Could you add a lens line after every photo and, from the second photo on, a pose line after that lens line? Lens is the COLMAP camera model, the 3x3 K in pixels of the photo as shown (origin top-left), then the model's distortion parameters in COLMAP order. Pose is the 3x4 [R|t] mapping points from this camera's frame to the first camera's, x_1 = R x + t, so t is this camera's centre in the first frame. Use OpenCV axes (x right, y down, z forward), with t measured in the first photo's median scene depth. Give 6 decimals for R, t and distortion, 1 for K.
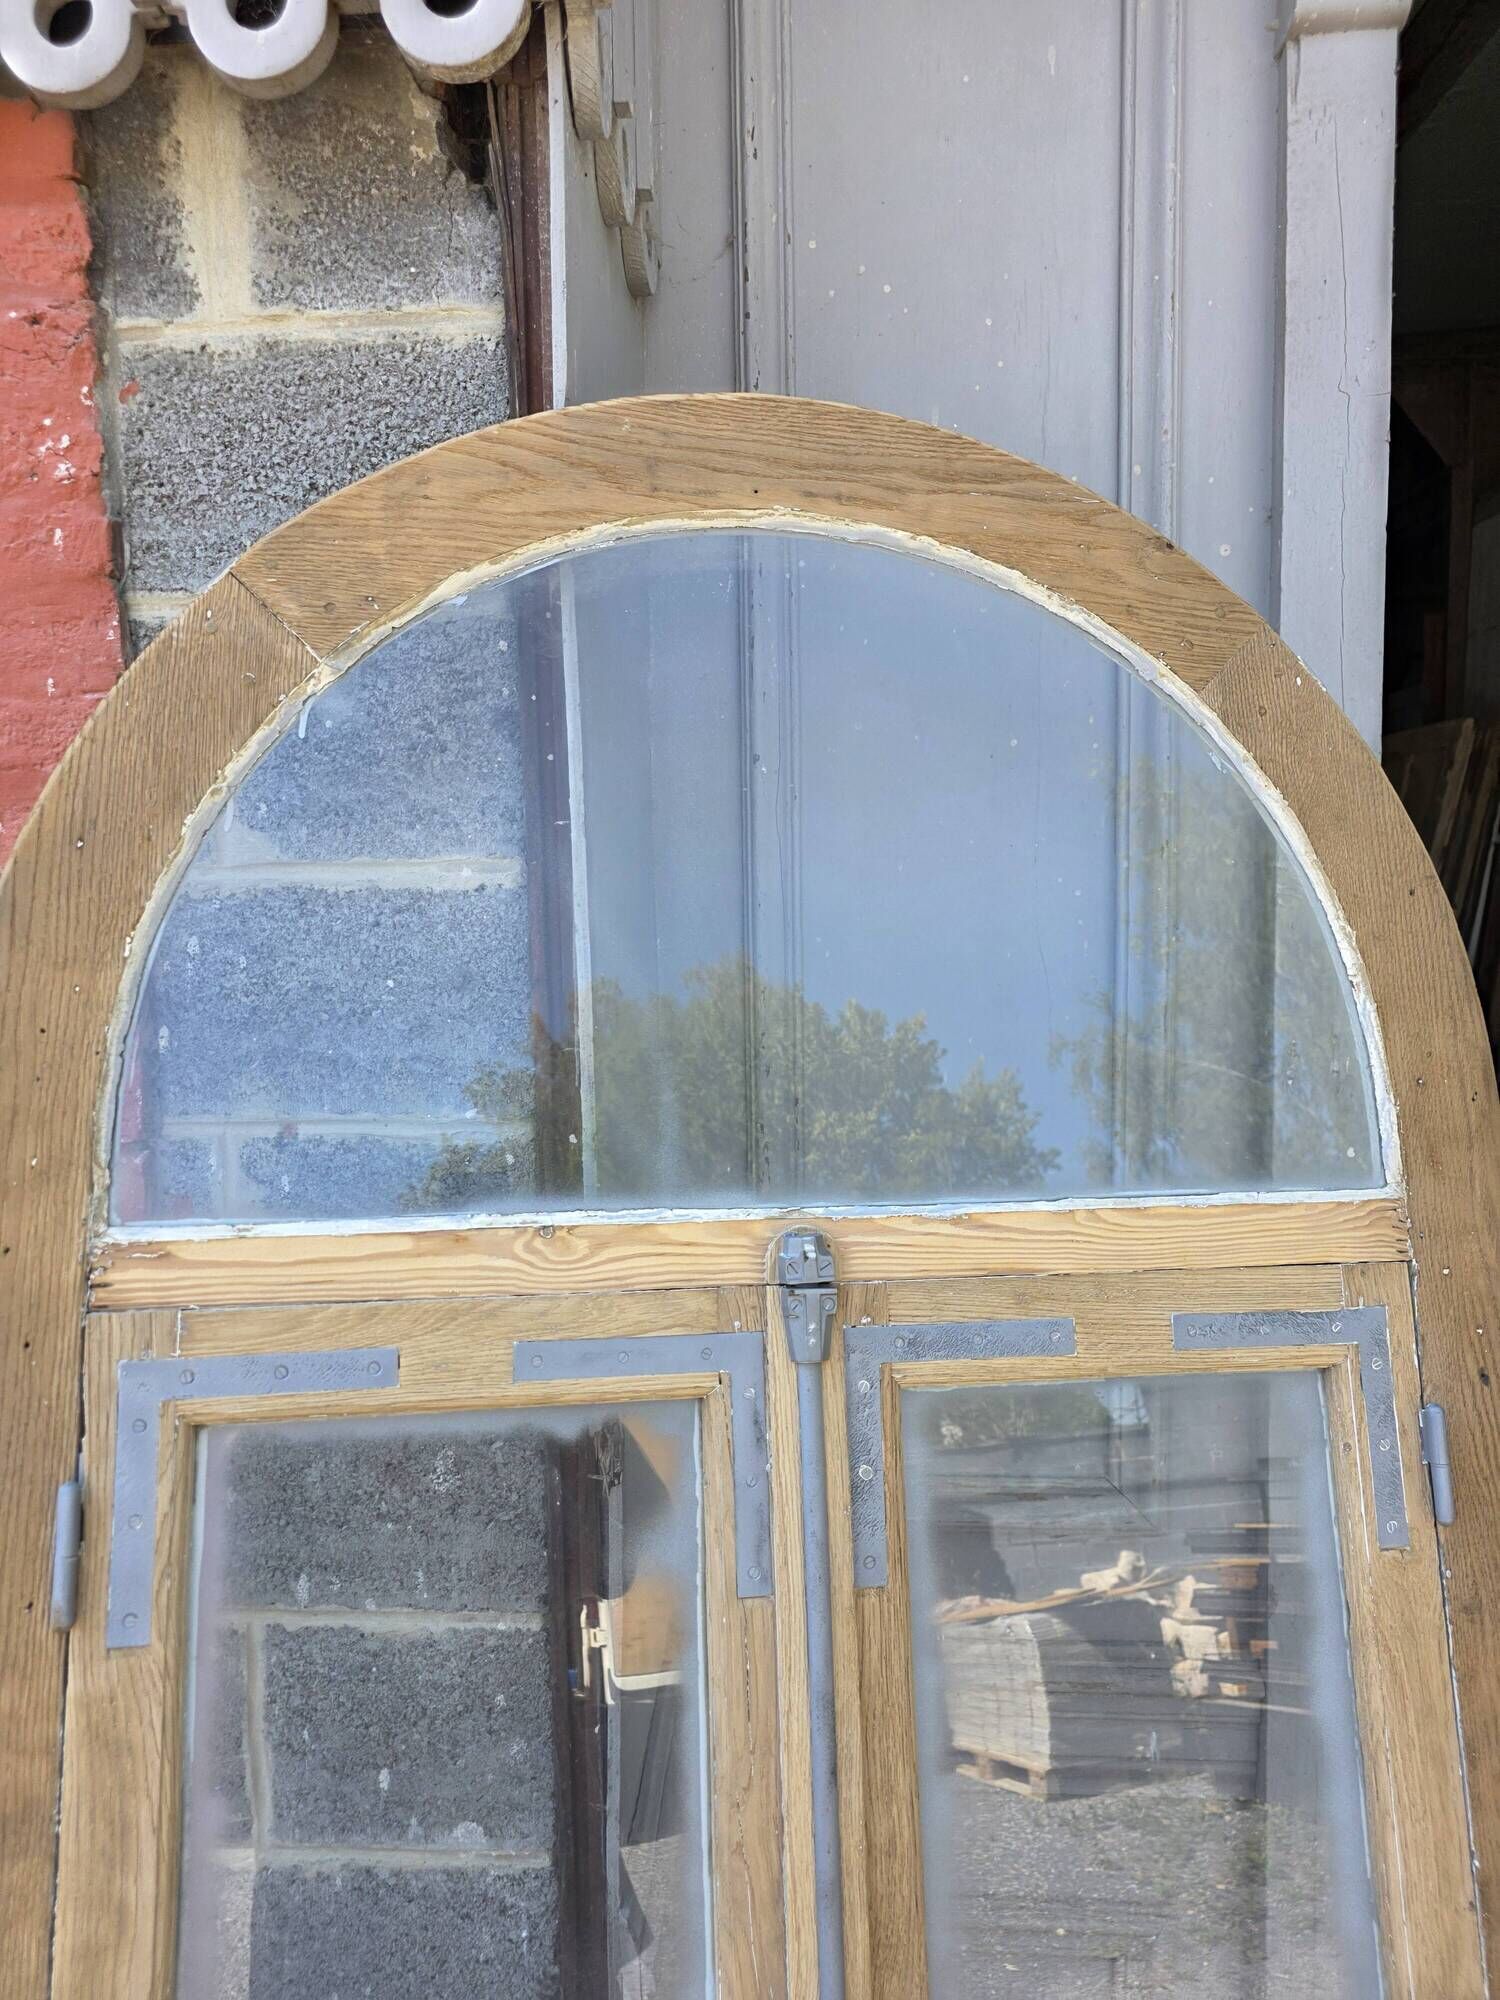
lens RADIAL K [[1348.0, 0, 738.4], [0, 1348.0, 977.1], [0, 0, 1]] dist [0.035560, -0.025901]
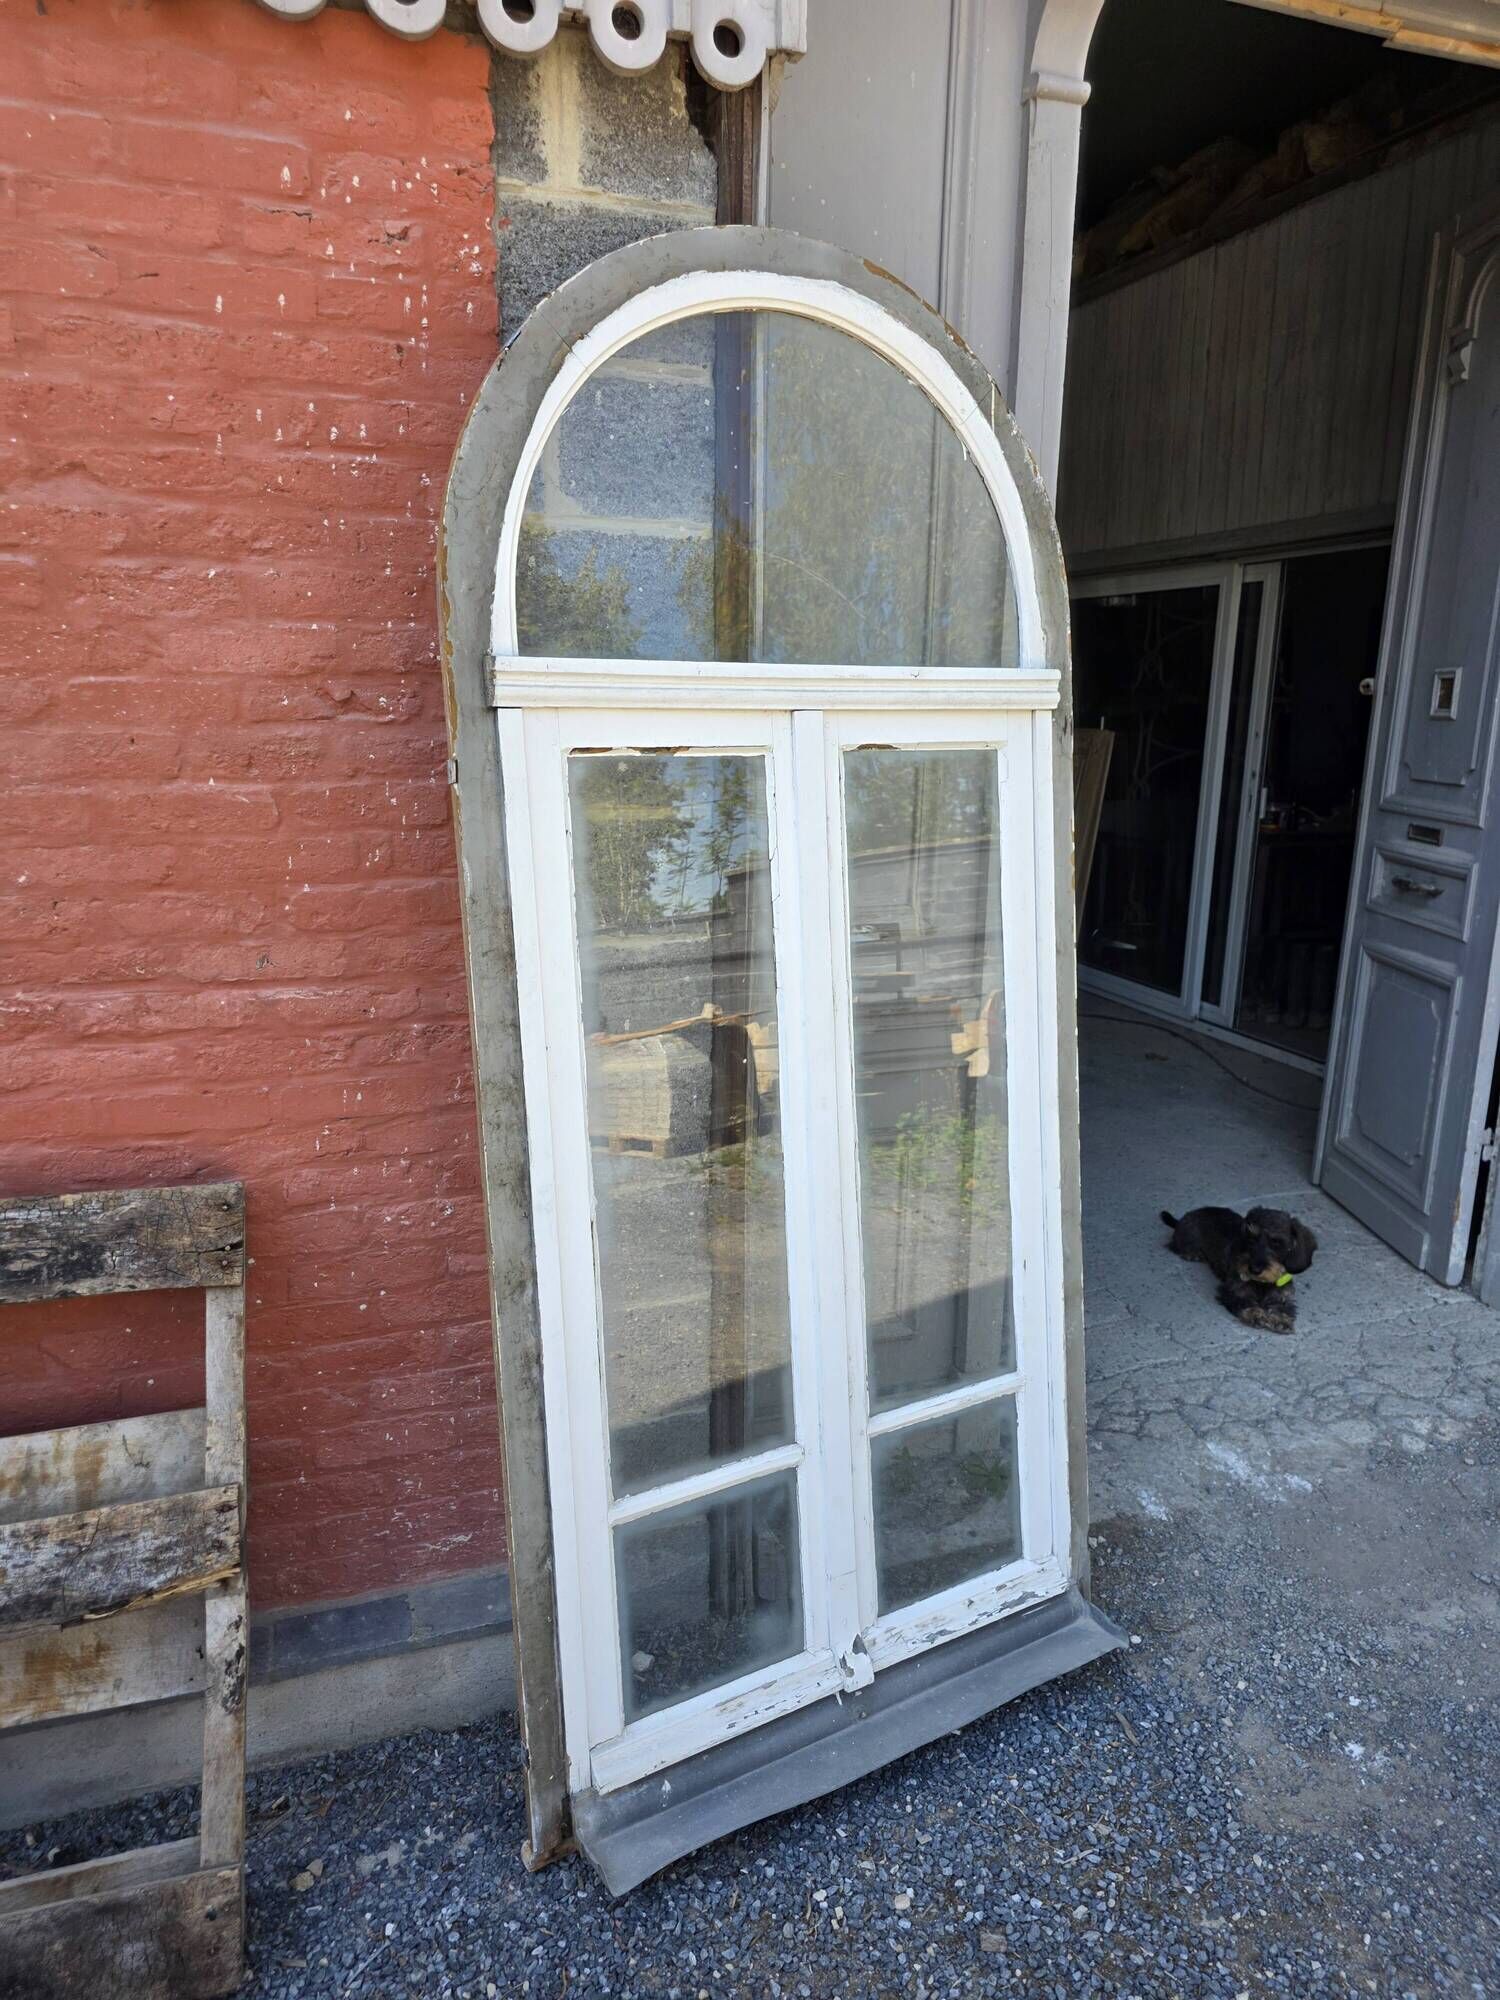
lens RADIAL K [[1348.0, 0, 753.1], [0, 1348.0, 997.1], [0, 0, 1]] dist [0.035560, -0.025901]
pose [[0.916494, -0.062535, 0.395130, -0.918326], [0.000707, 0.987958, 0.154720, 0.281265], [-0.400048, -0.141521, 0.905502, -0.851160]]
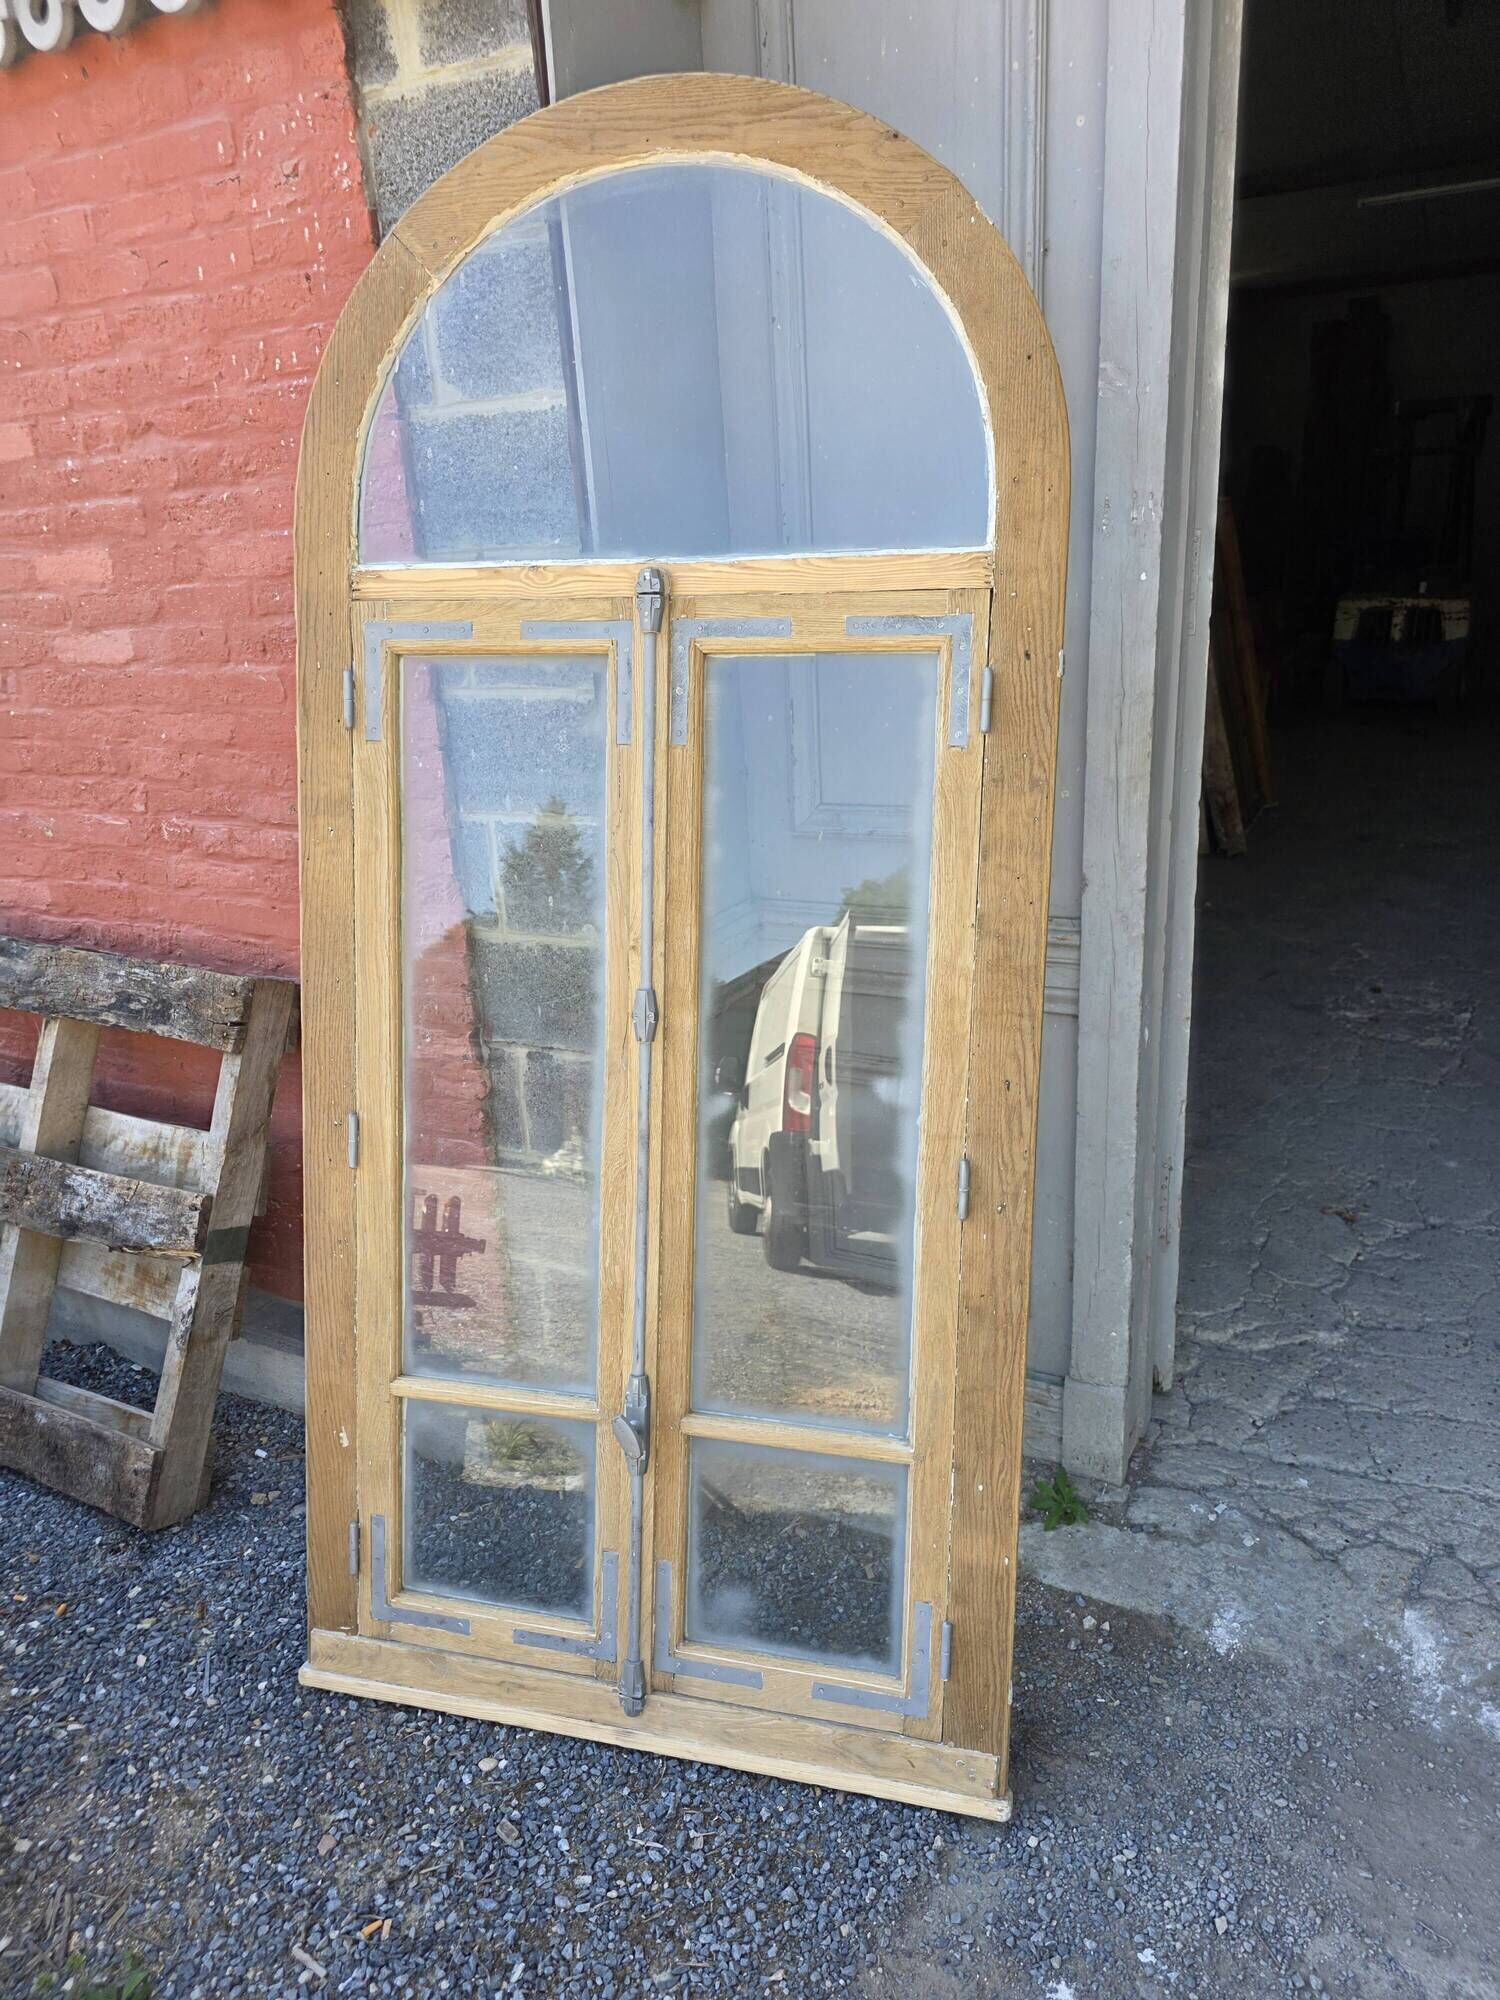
lens RADIAL K [[1348.0, 0, 774.6], [0, 1348.0, 1004.7], [0, 0, 1]] dist [0.035560, -0.025901]
pose [[0.921225, 0.089640, -0.378562, 0.880245], [0.009116, 0.967851, 0.251361, 0.265561], [0.388924, -0.235011, 0.890791, -0.734217]]
